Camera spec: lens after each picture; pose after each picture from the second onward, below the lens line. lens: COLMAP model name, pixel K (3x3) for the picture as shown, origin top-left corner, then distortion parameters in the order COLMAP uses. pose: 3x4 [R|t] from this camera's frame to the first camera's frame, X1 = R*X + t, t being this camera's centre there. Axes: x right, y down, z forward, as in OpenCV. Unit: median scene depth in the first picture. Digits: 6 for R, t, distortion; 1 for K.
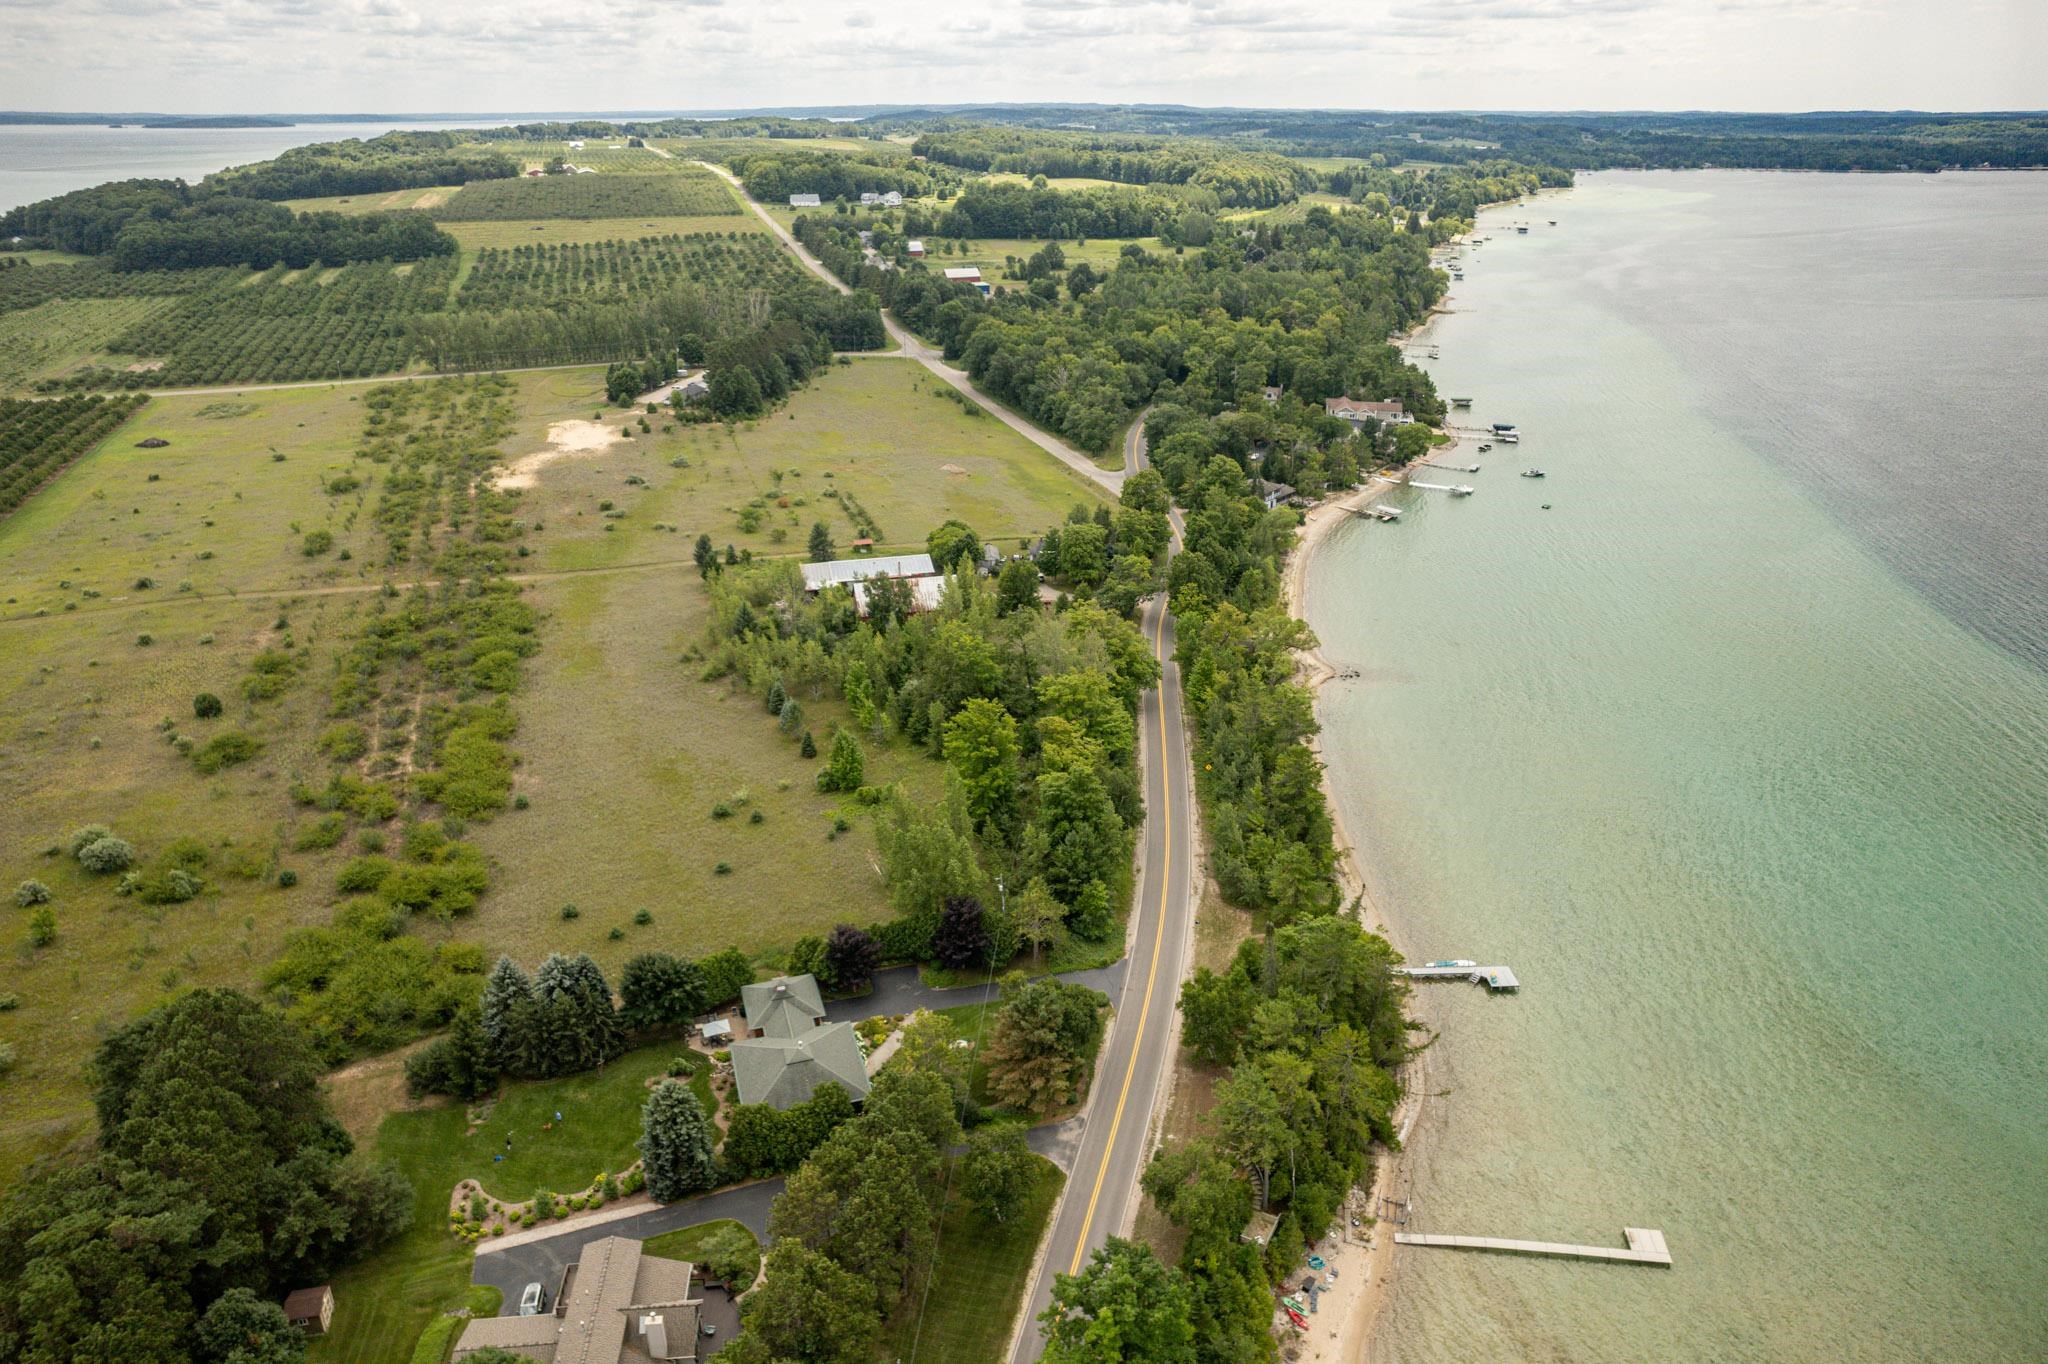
lens RADIAL K [[1311.8, 0, 1041.3], [0, 1311.8, 684.6], [0, 0, 1]] dist [-0.065772, 0.052974]
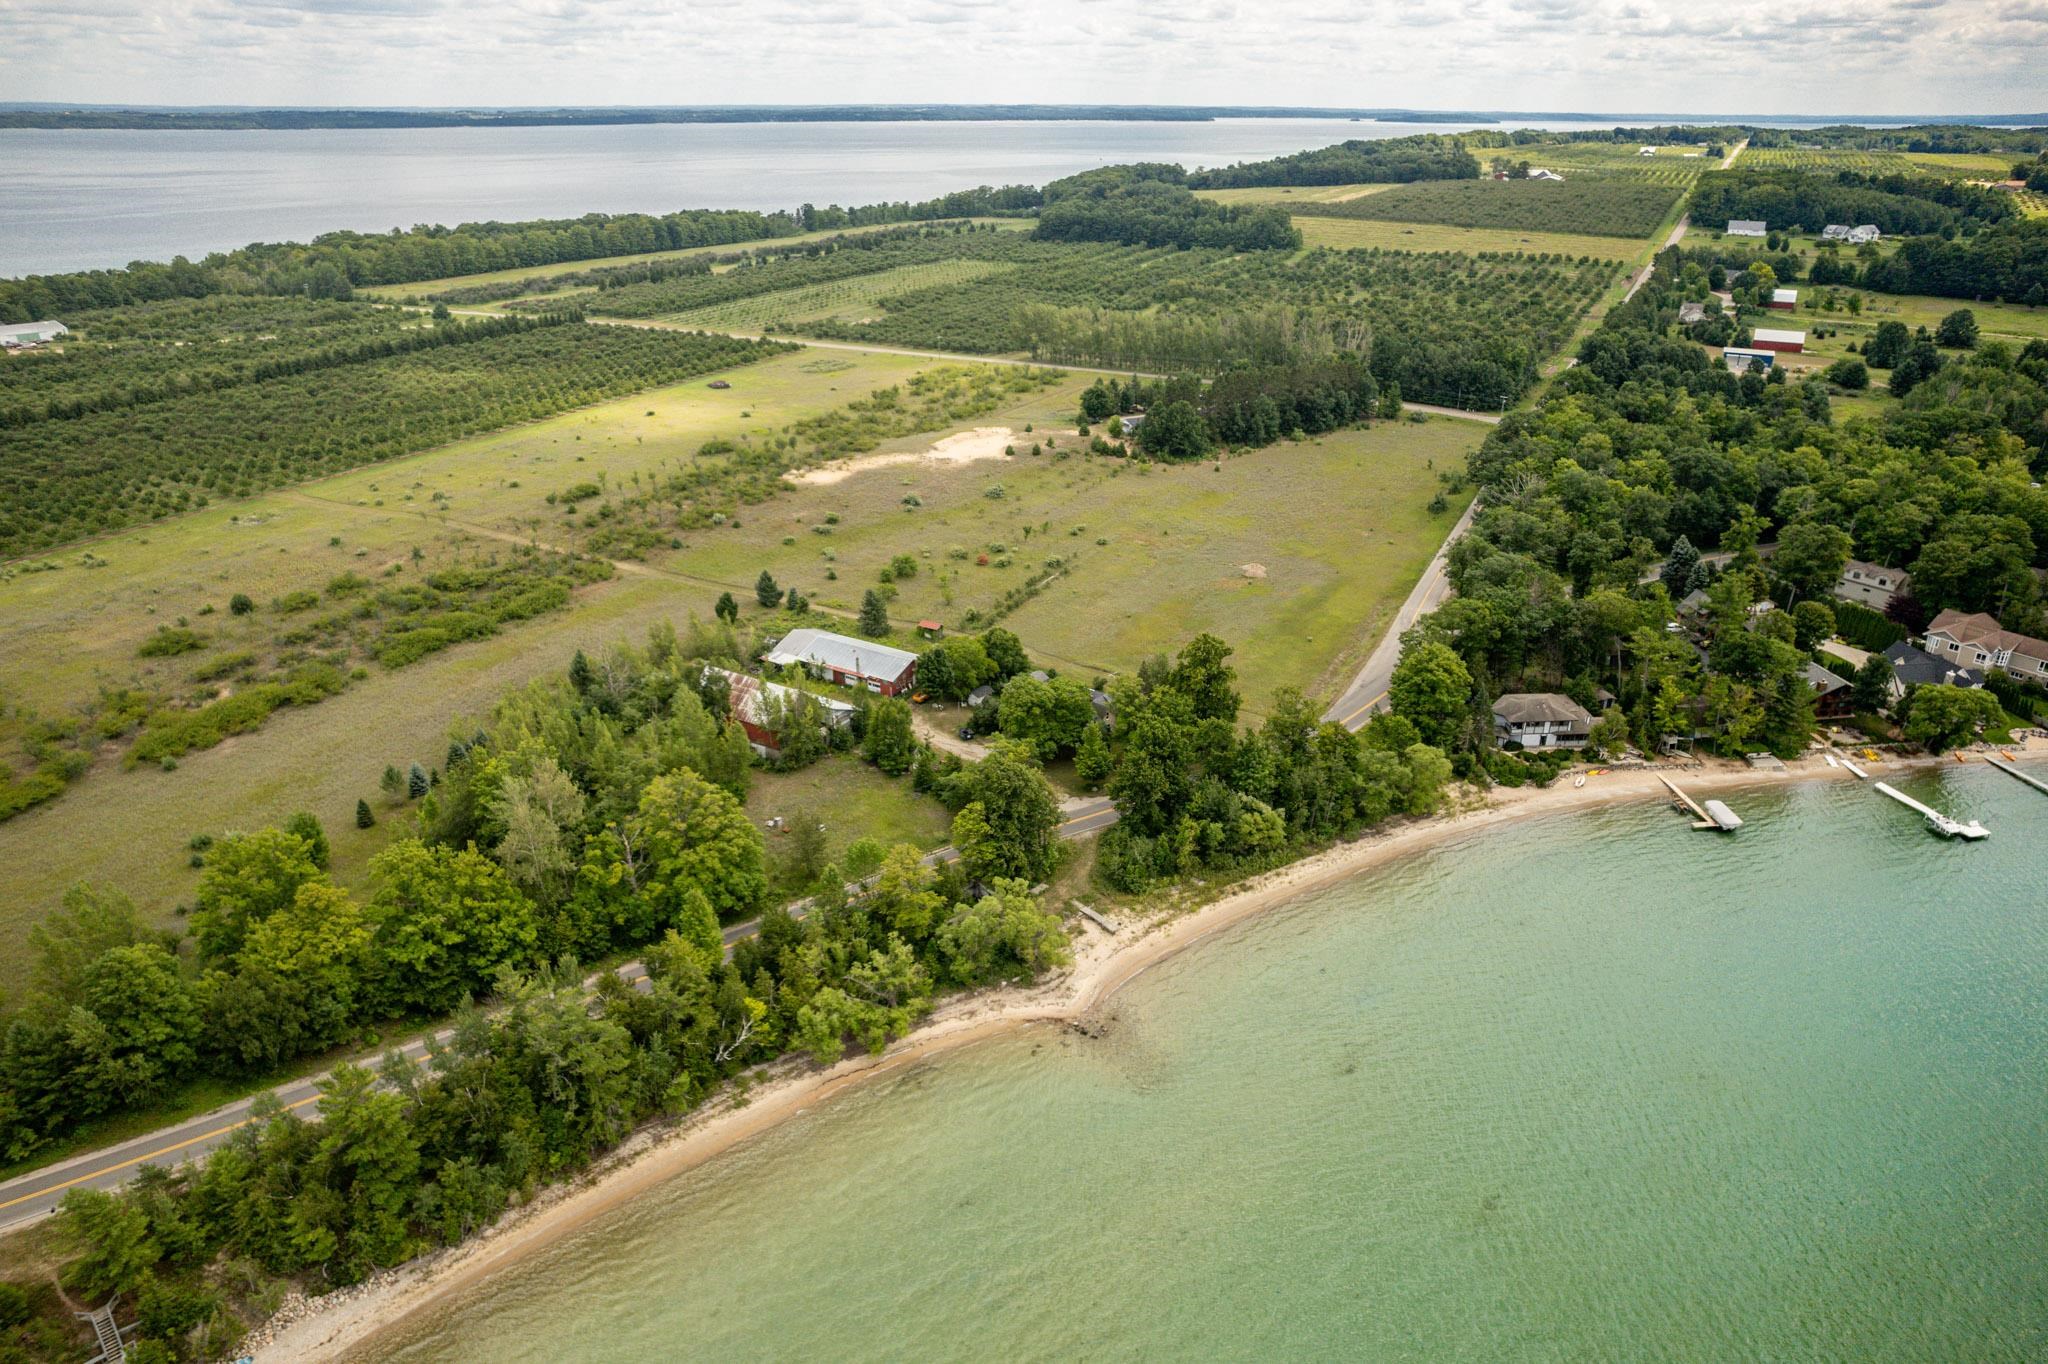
lens RADIAL K [[1311.8, 0, 1041.3], [0, 1311.8, 684.6], [0, 0, 1]] dist [-0.065772, 0.052974]
pose [[0.687341, 0.298290, -0.662258, 0.153356], [-0.298711, 0.947193, 0.116604, -0.062788], [0.662068, 0.117677, 0.740147, 0.140880]]
